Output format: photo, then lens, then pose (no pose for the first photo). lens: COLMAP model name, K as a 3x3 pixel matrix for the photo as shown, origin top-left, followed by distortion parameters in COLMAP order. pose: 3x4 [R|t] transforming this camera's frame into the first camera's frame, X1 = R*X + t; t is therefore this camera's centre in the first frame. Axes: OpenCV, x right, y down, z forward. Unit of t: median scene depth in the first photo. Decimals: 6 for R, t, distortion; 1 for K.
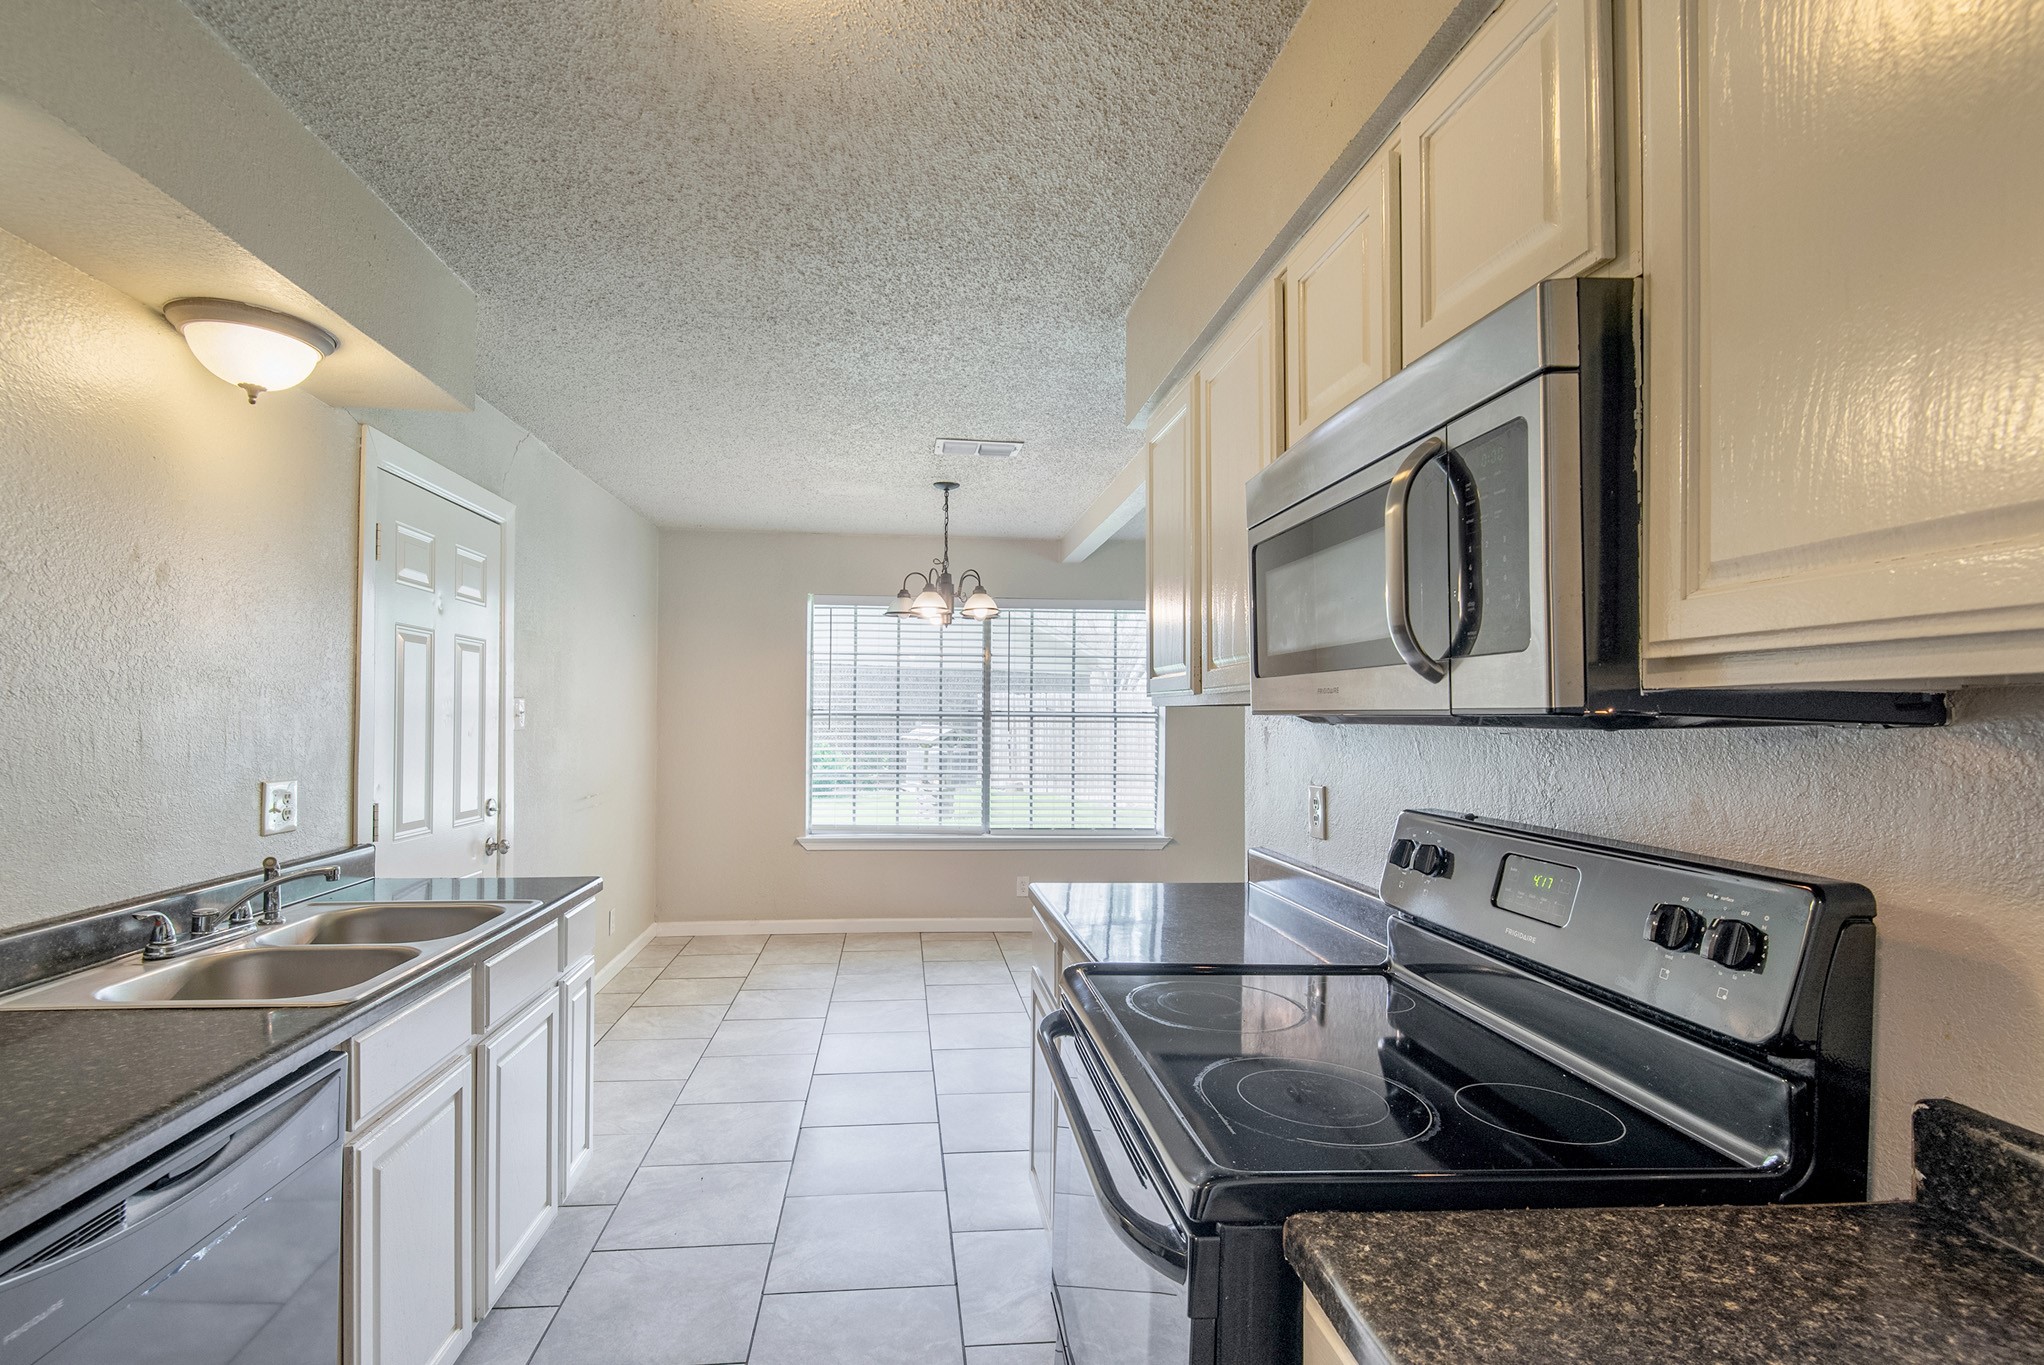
lens RADIAL K [[926.1, 0, 988.3], [0, 926.1, 704.7], [0, 0, 1]] dist [0.010278, -0.008800]
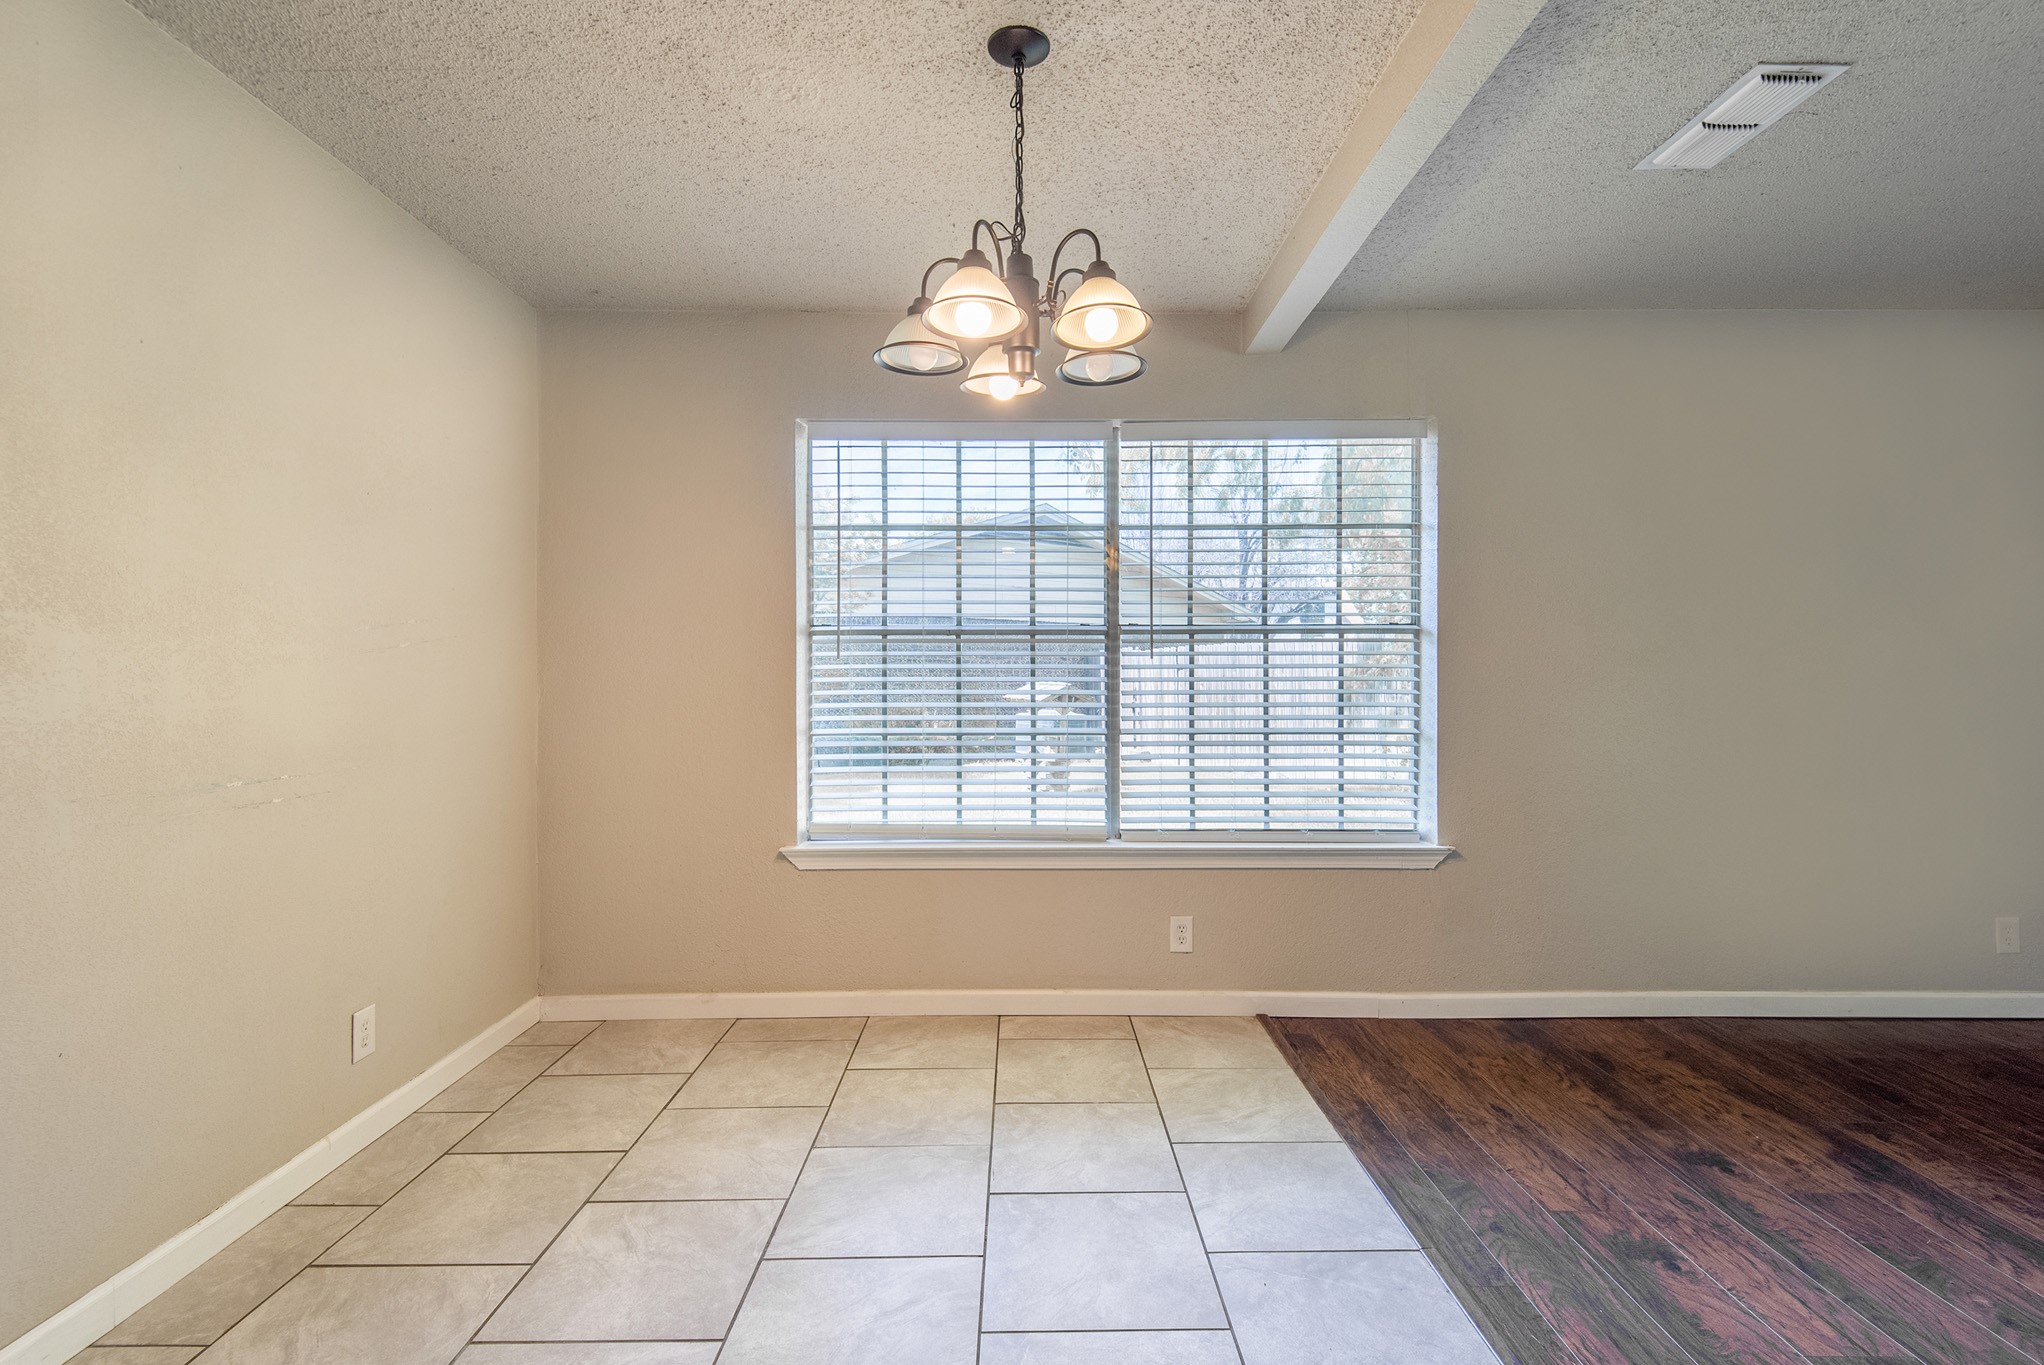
lens RADIAL K [[926.1, 0, 1036.4], [0, 926.1, 664.9], [0, 0, 1]] dist [0.010278, -0.008800]
pose [[0.997117, -0.011904, -0.074936, -0.006389], [0.011361, 0.999906, -0.007673, 0.037368], [0.075020, 0.006800, 0.997159, 0.444031]]
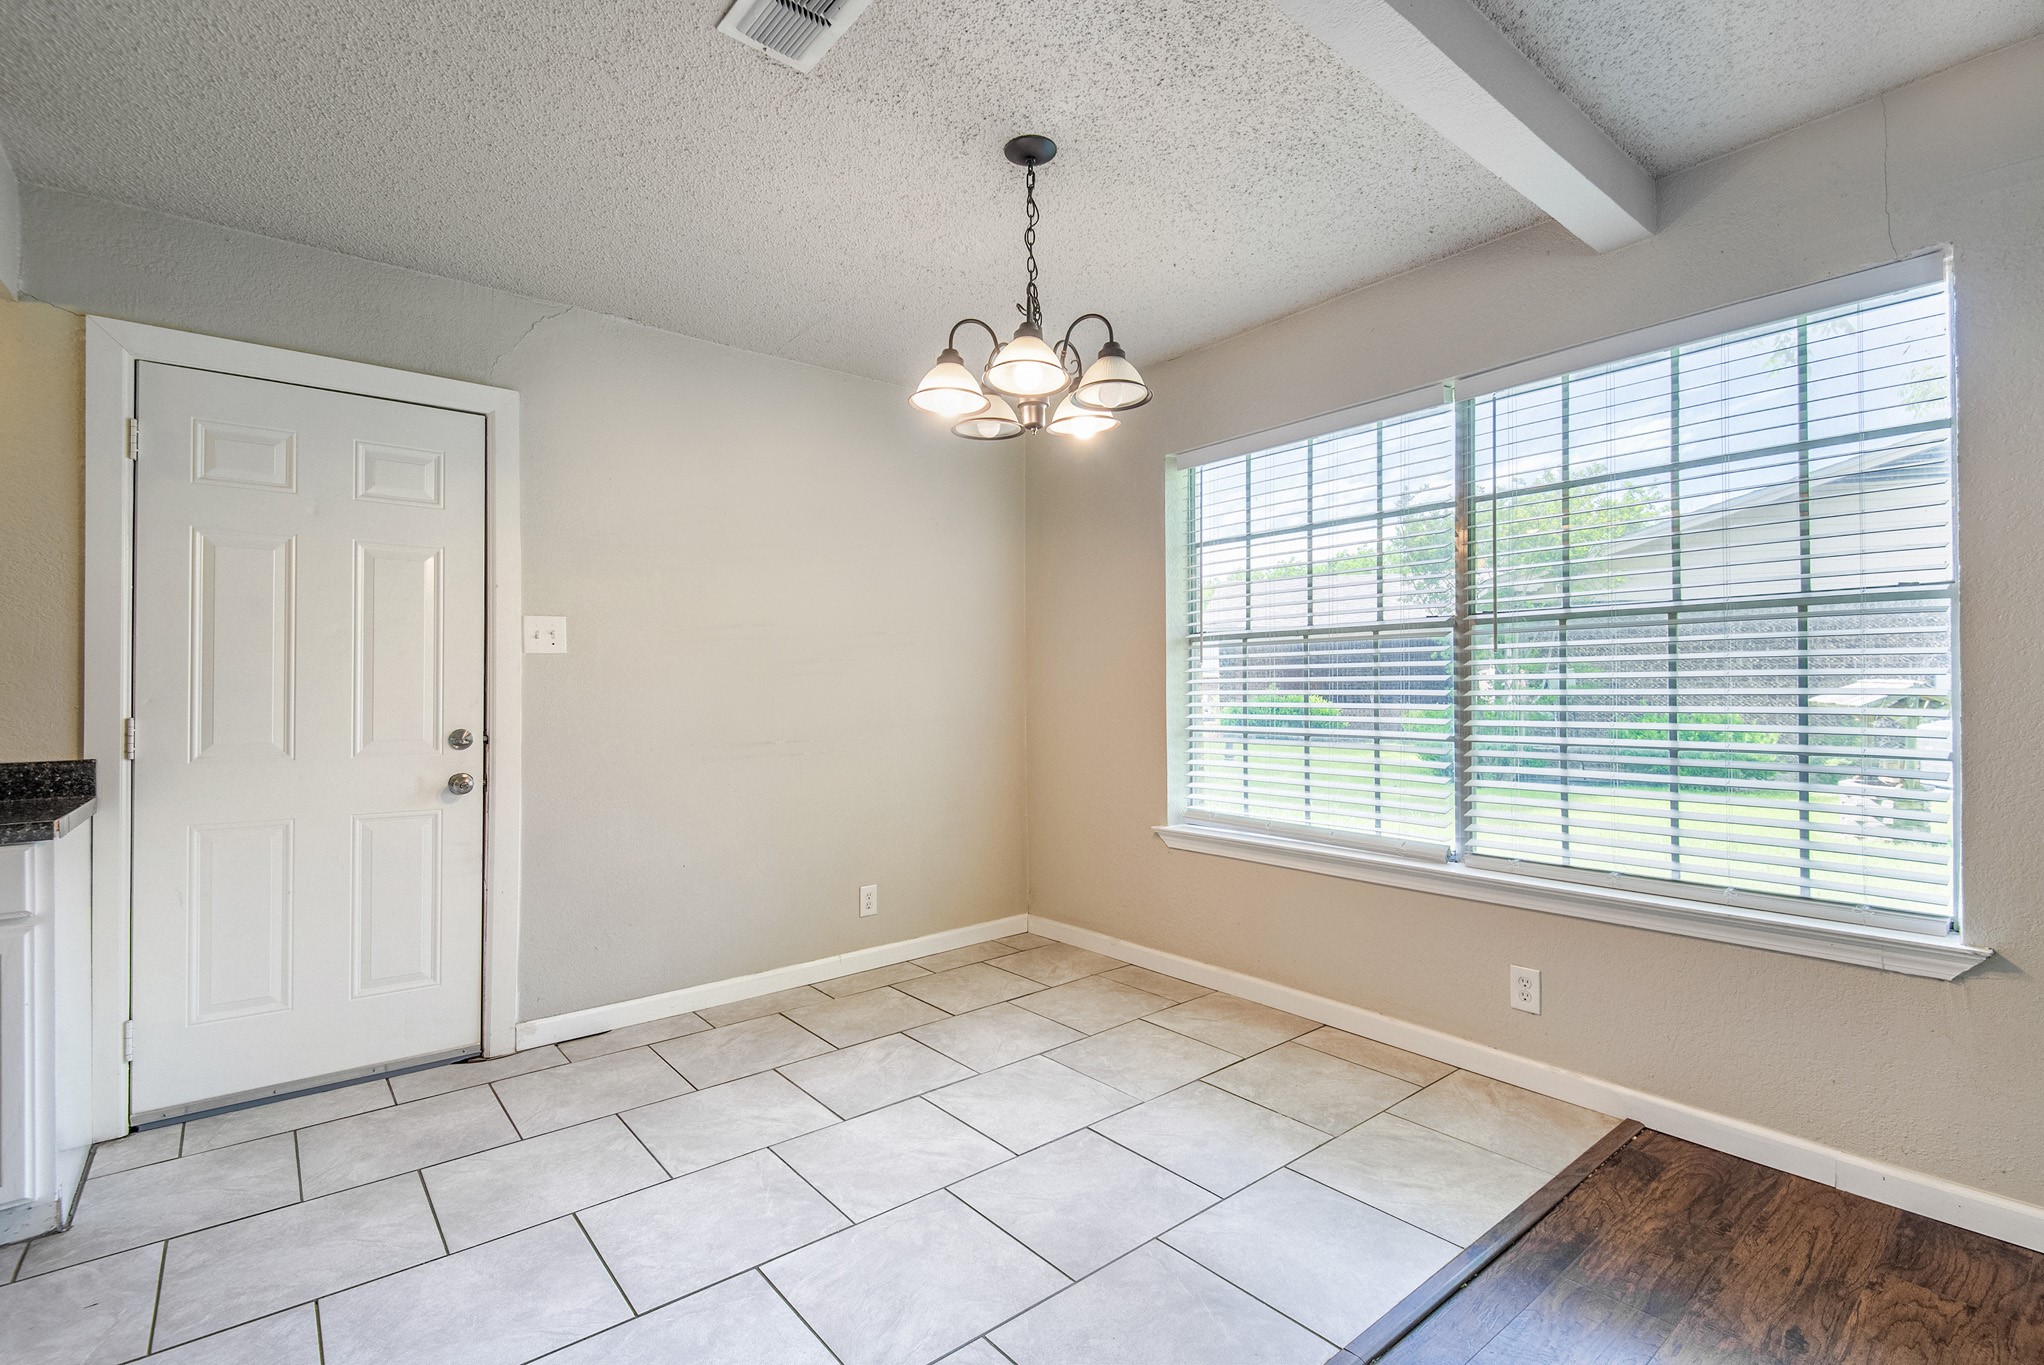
lens RADIAL K [[926.1, 0, 1037.2], [0, 926.1, 682.6], [0, 0, 1]] dist [0.010278, -0.008800]
pose [[0.579137, -0.014095, -0.815108, 0.284576], [0.016853, 0.999844, -0.005315, 0.042934], [0.815056, -0.010659, 0.579284, 0.550485]]
